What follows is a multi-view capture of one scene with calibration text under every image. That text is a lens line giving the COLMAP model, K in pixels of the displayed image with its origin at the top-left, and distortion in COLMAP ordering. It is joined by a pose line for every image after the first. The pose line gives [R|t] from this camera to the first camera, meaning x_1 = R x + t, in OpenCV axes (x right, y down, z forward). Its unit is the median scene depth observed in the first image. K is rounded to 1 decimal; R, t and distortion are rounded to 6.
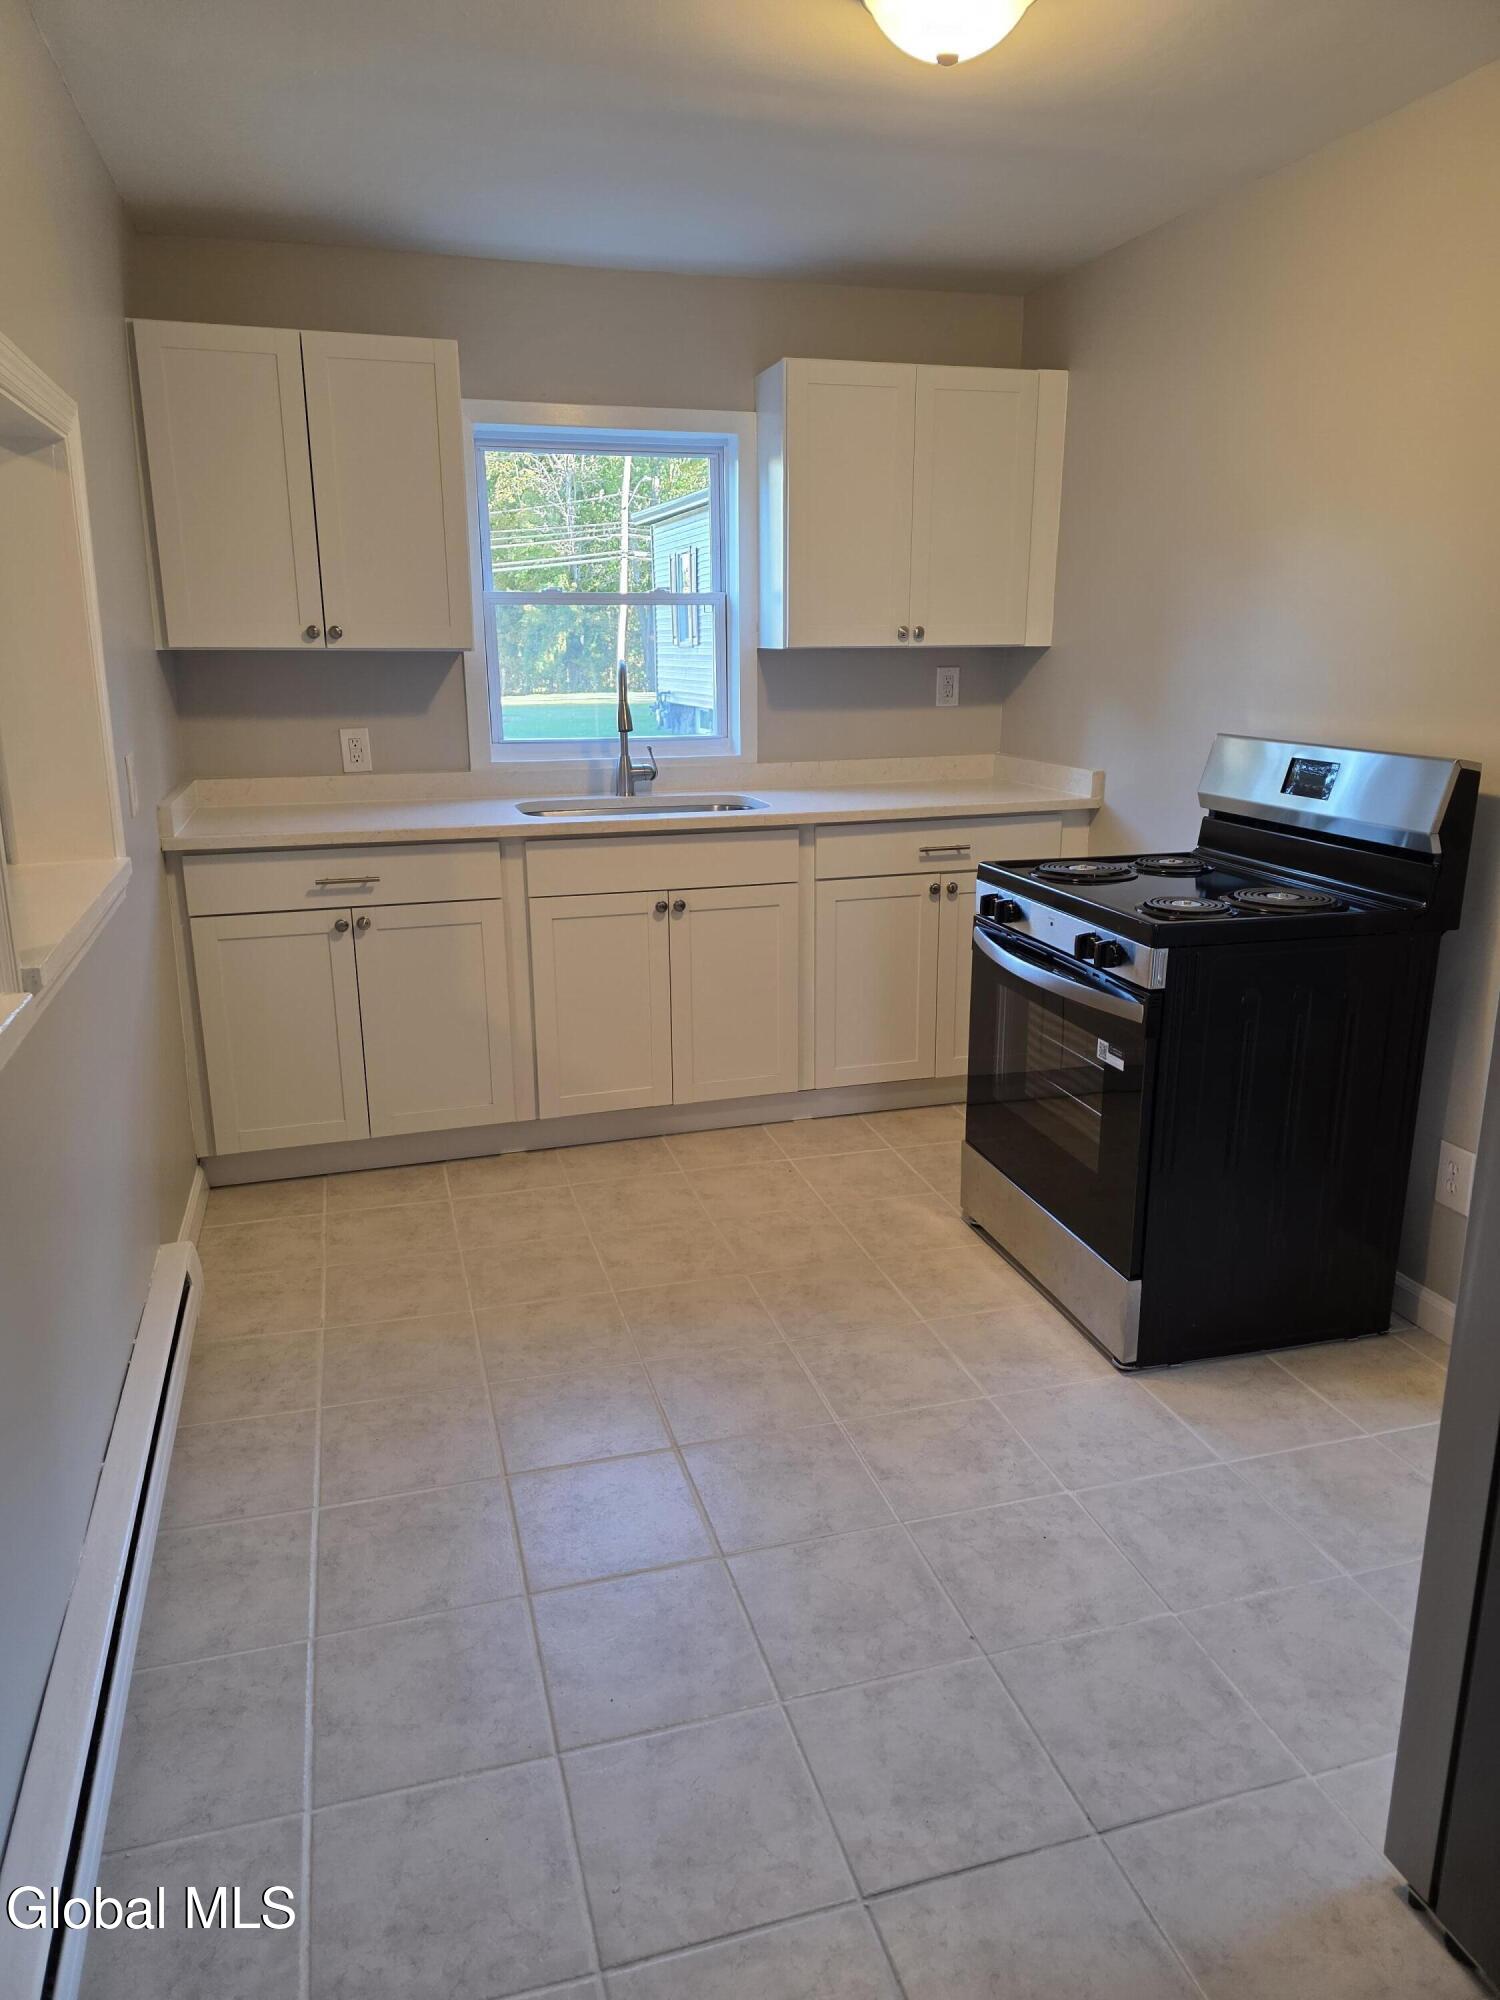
lens RADIAL K [[1317.0, 0, 748.6], [0, 1317.0, 985.4], [0, 0, 1]] dist [0.112682, -0.159854]
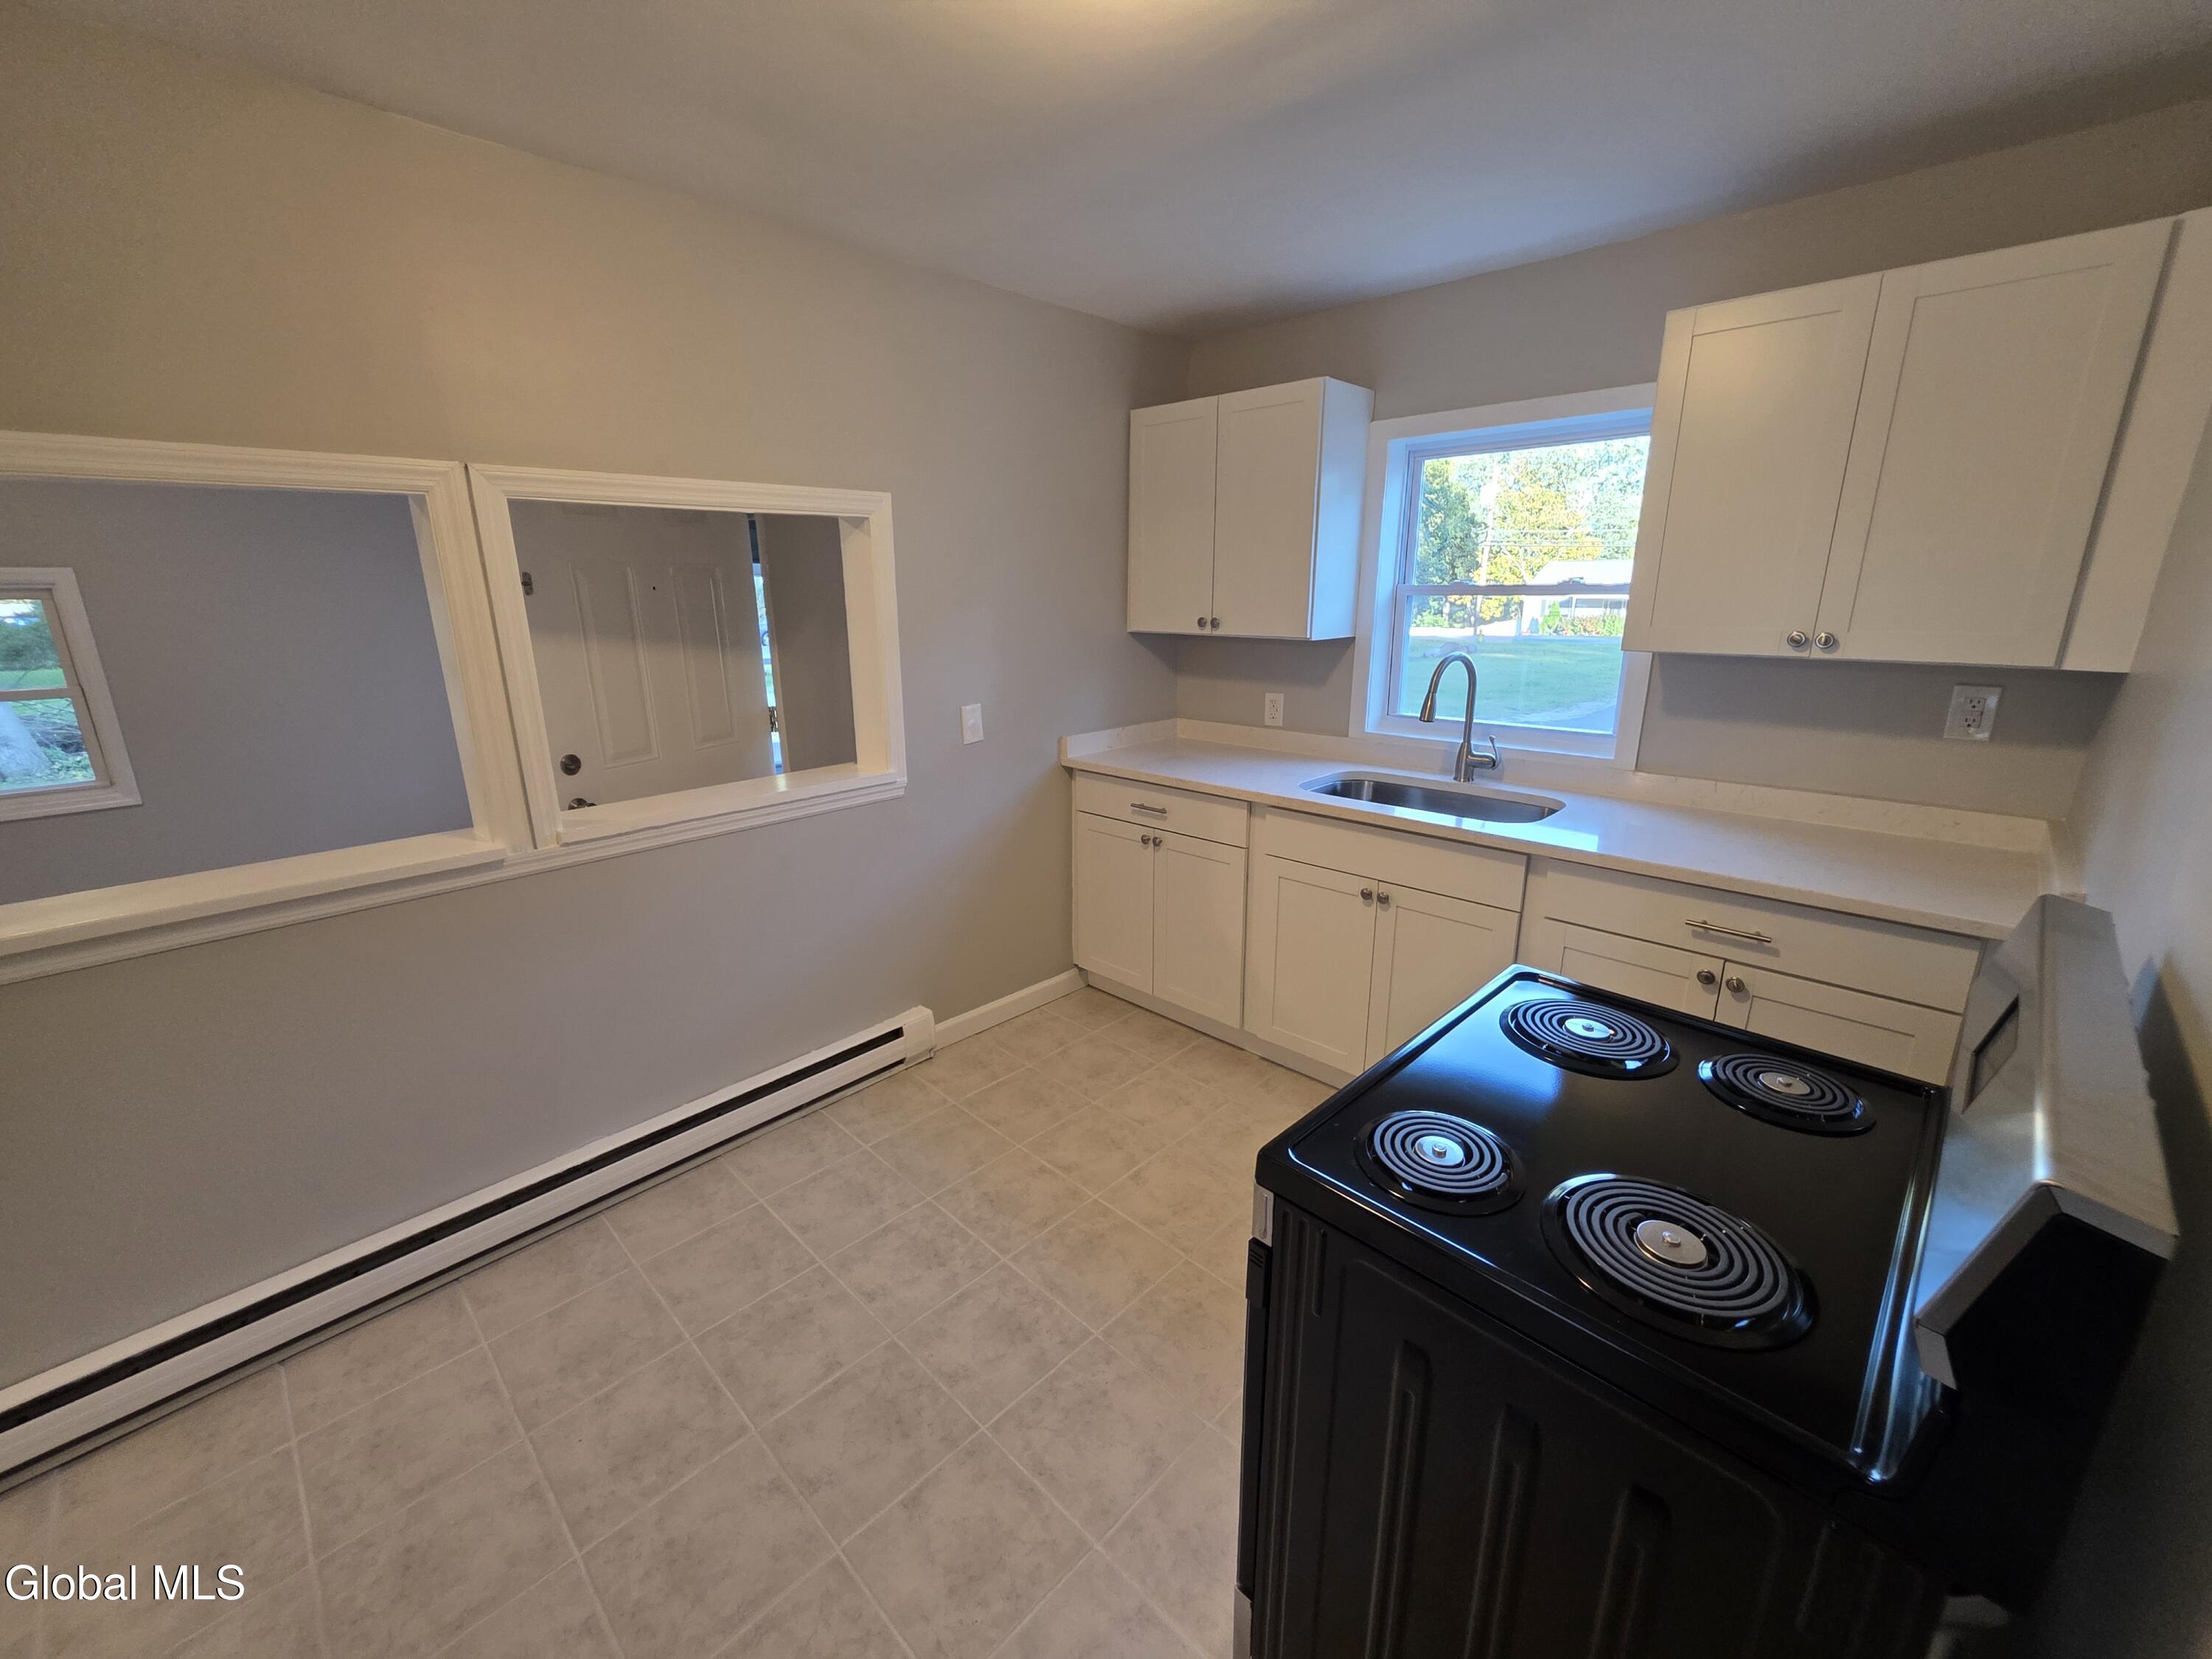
lens RADIAL K [[879.7, 0, 1106.0], [0, 879.7, 829.5], [0, 0, 1]] dist [0.001975, 0.000137]
pose [[0.500112, 0.231839, -0.834349, 0.366815], [-0.215632, 0.966487, 0.139306, -0.149294], [0.838684, 0.110244, 0.533343, 0.426278]]
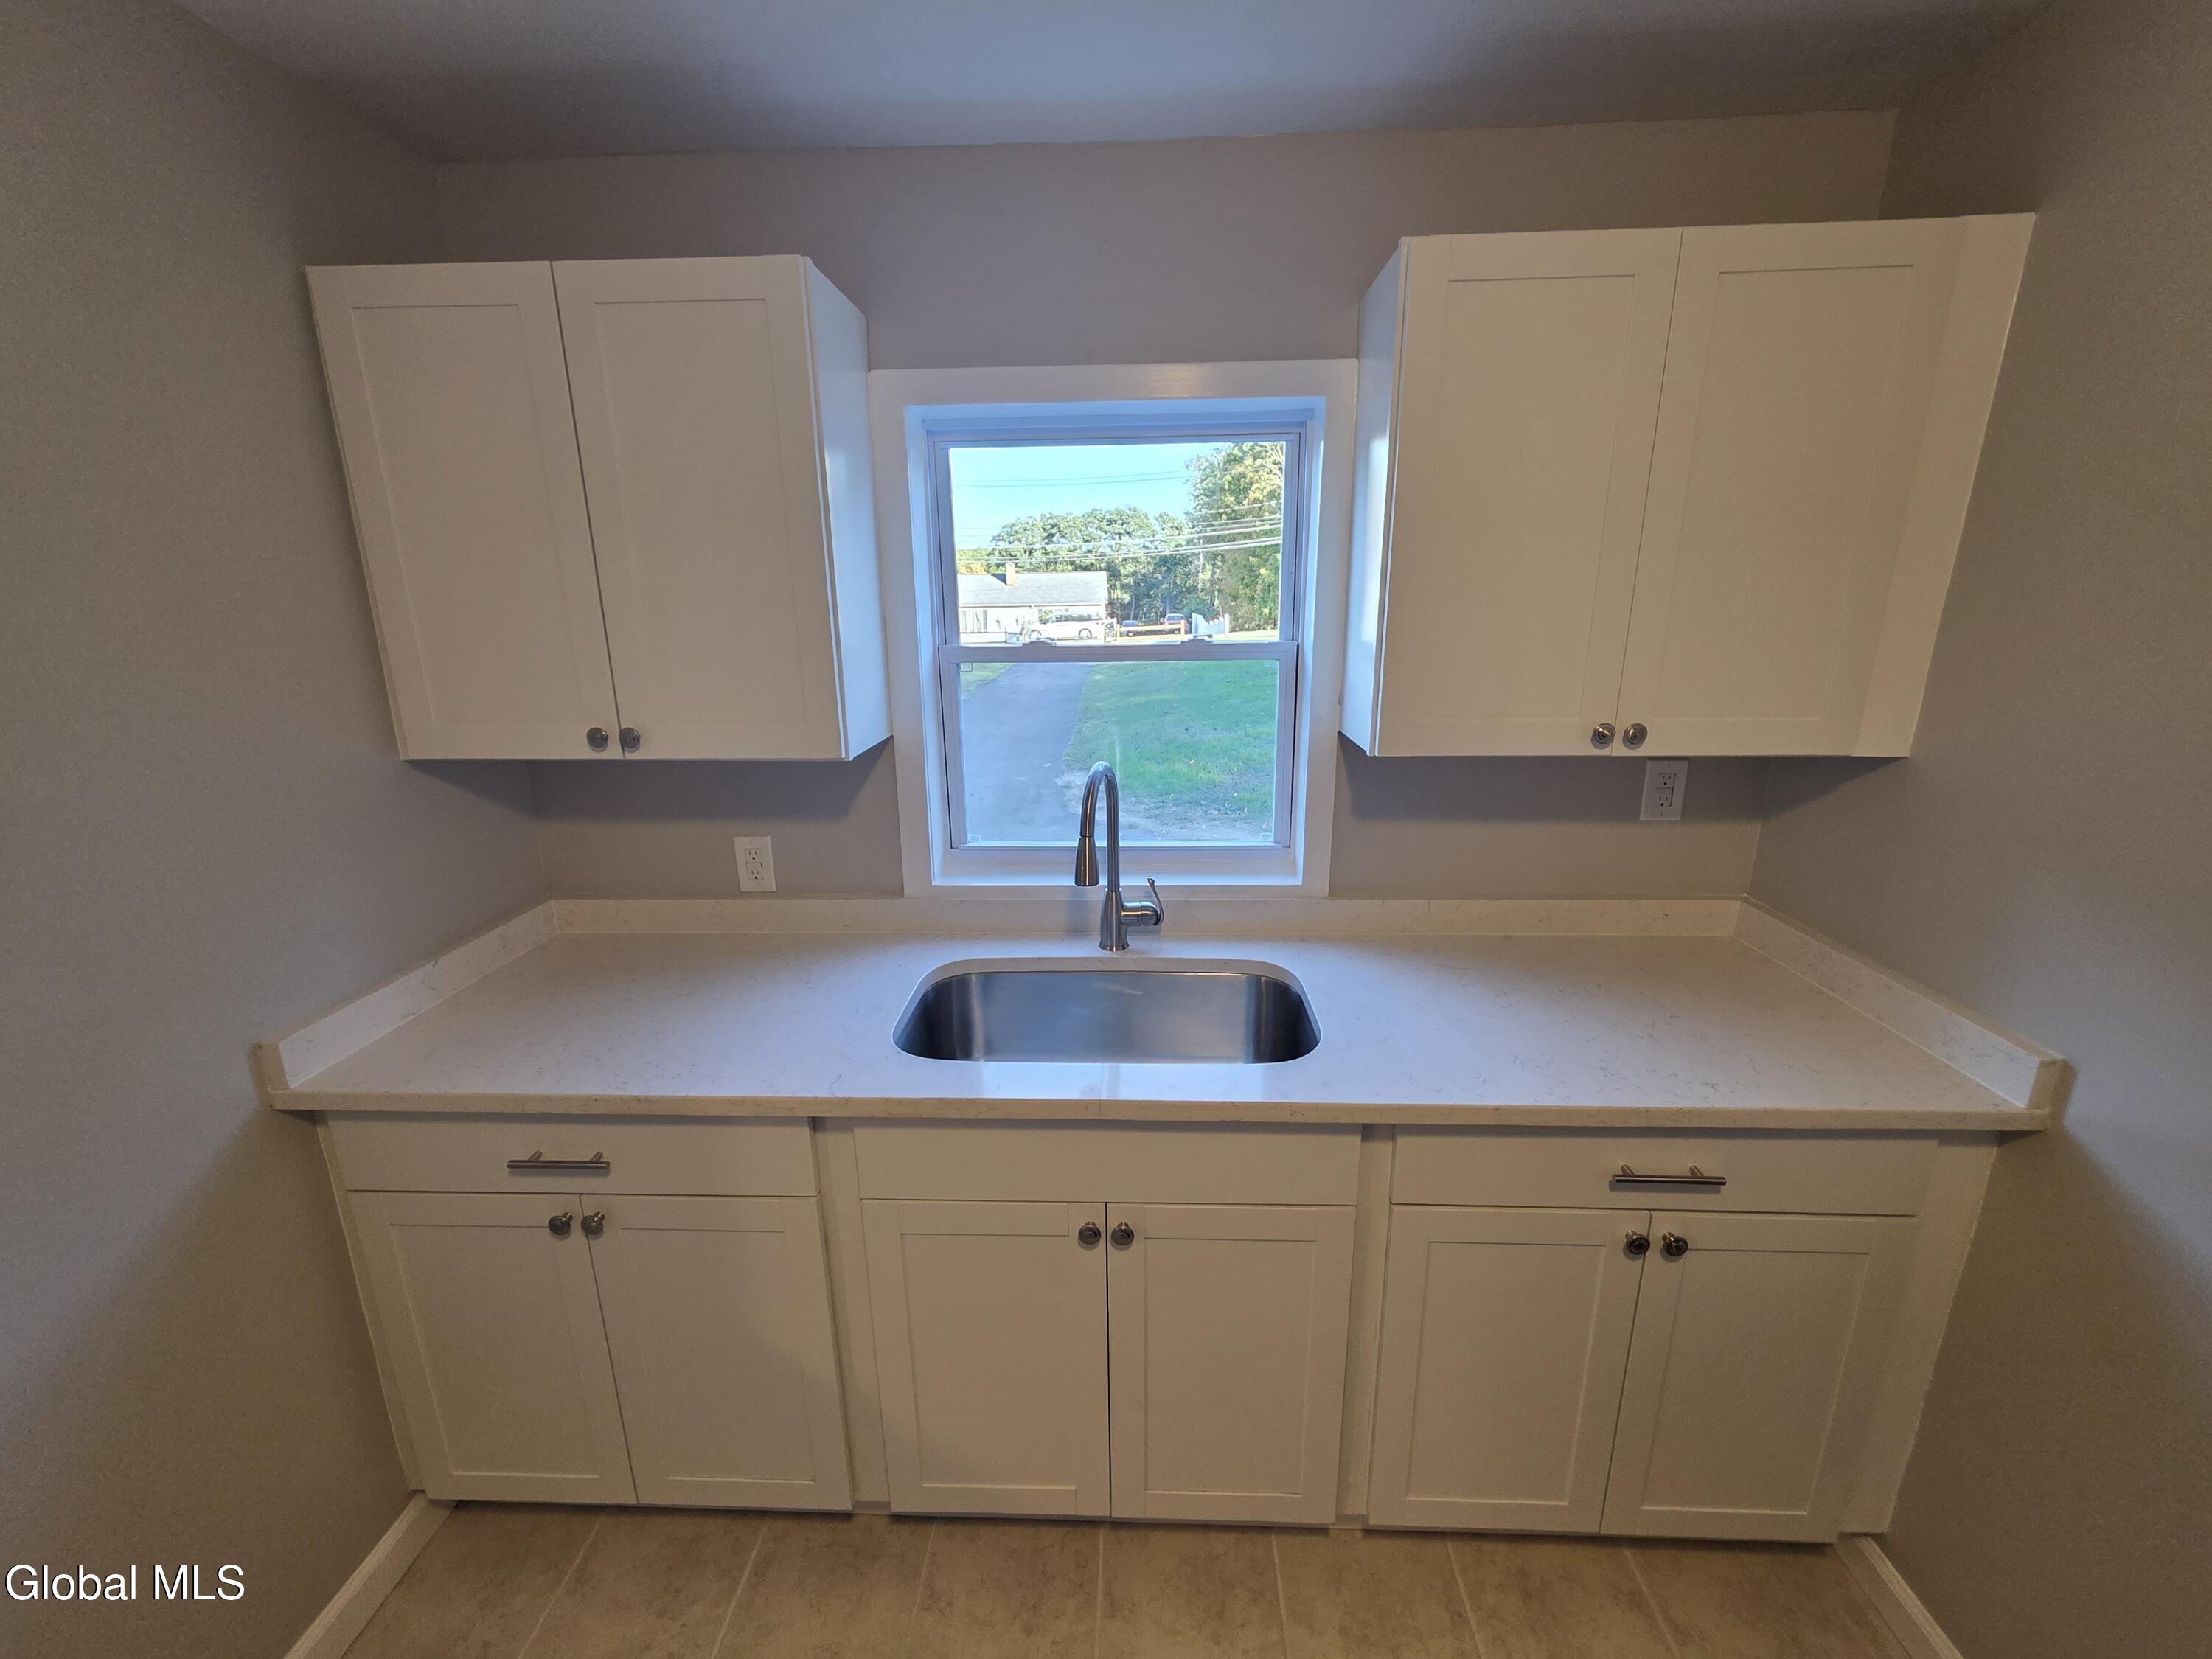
lens RADIAL K [[894.9, 0, 1106.0], [0, 894.9, 829.5], [0, 0, 1]] dist [-0.000819, -0.000315]
pose [[0.946267, 0.076204, -0.314281, 0.042812], [-0.074160, 0.997075, 0.018474, -0.221526], [0.314770, 0.005826, 0.949150, 0.598759]]
